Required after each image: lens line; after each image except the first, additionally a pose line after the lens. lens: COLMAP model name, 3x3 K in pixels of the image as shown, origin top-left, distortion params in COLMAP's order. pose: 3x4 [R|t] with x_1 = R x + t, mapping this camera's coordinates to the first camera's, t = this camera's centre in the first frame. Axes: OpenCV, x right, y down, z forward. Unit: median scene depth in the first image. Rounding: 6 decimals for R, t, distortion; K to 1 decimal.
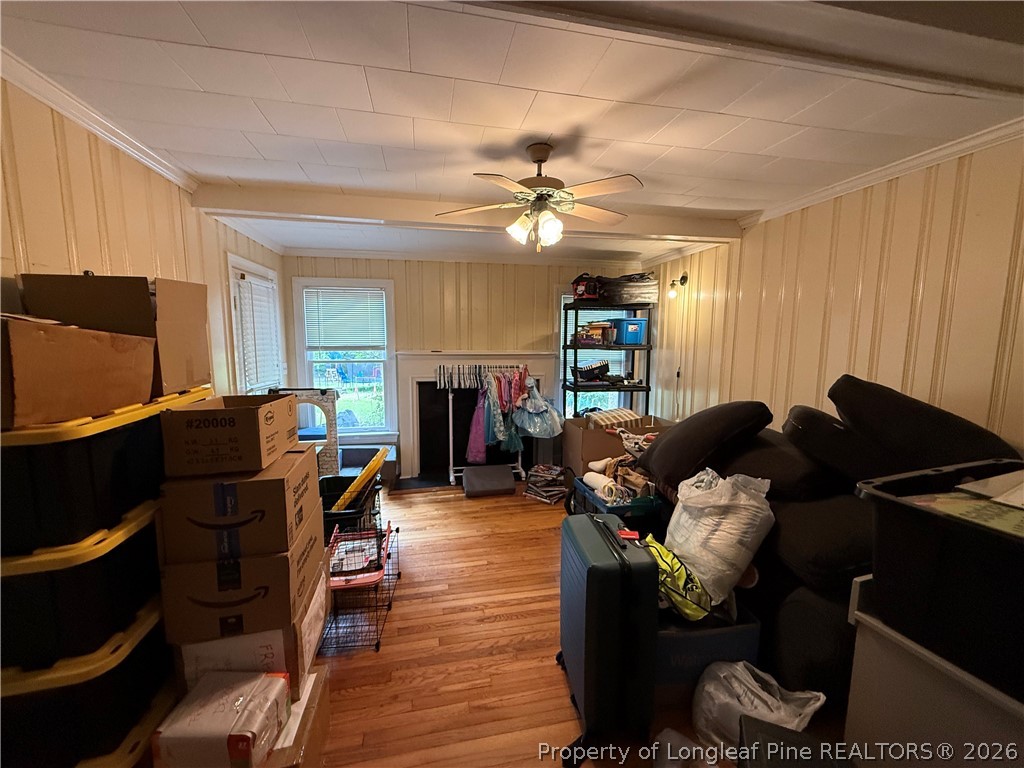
lens RADIAL K [[411.8, 0, 510.7], [0, 411.8, 384.0], [0, 0, 1]] dist [0.001308, 0.000391]
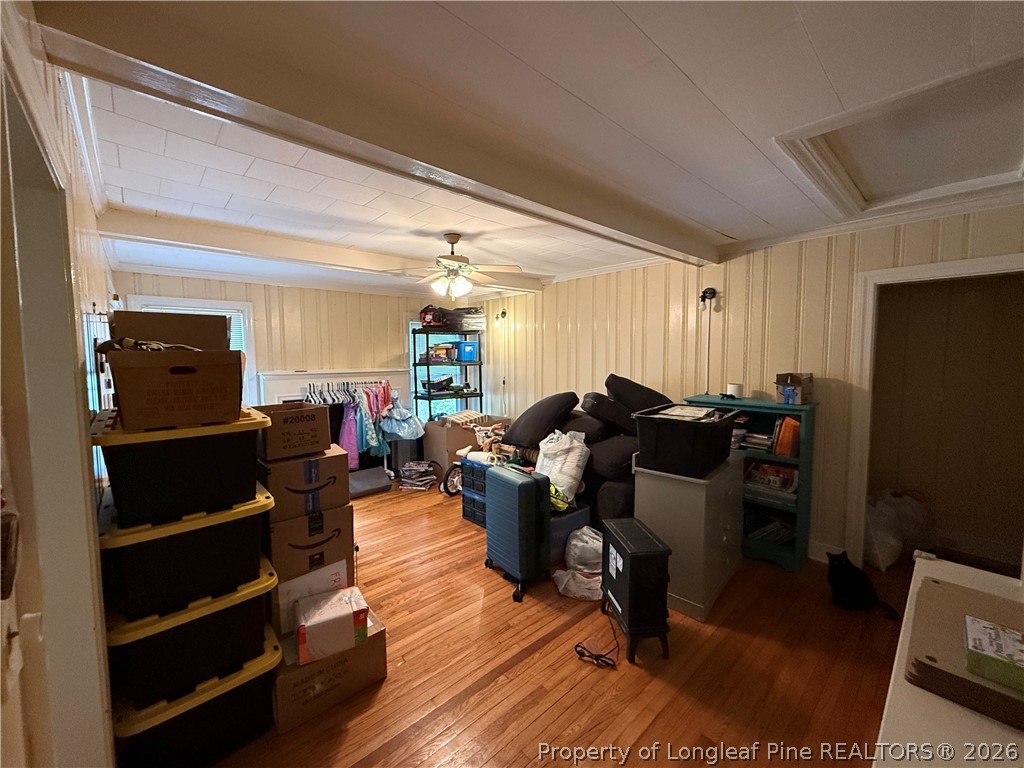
lens RADIAL K [[411.8, 0, 513.4], [0, 411.8, 382.1], [0, 0, 1]] dist [0.001308, 0.000391]
pose [[0.863251, -0.045374, 0.502732, -0.398096], [0.069587, 0.997140, -0.029493, 0.029862], [-0.499956, 0.060443, 0.863939, -0.313442]]
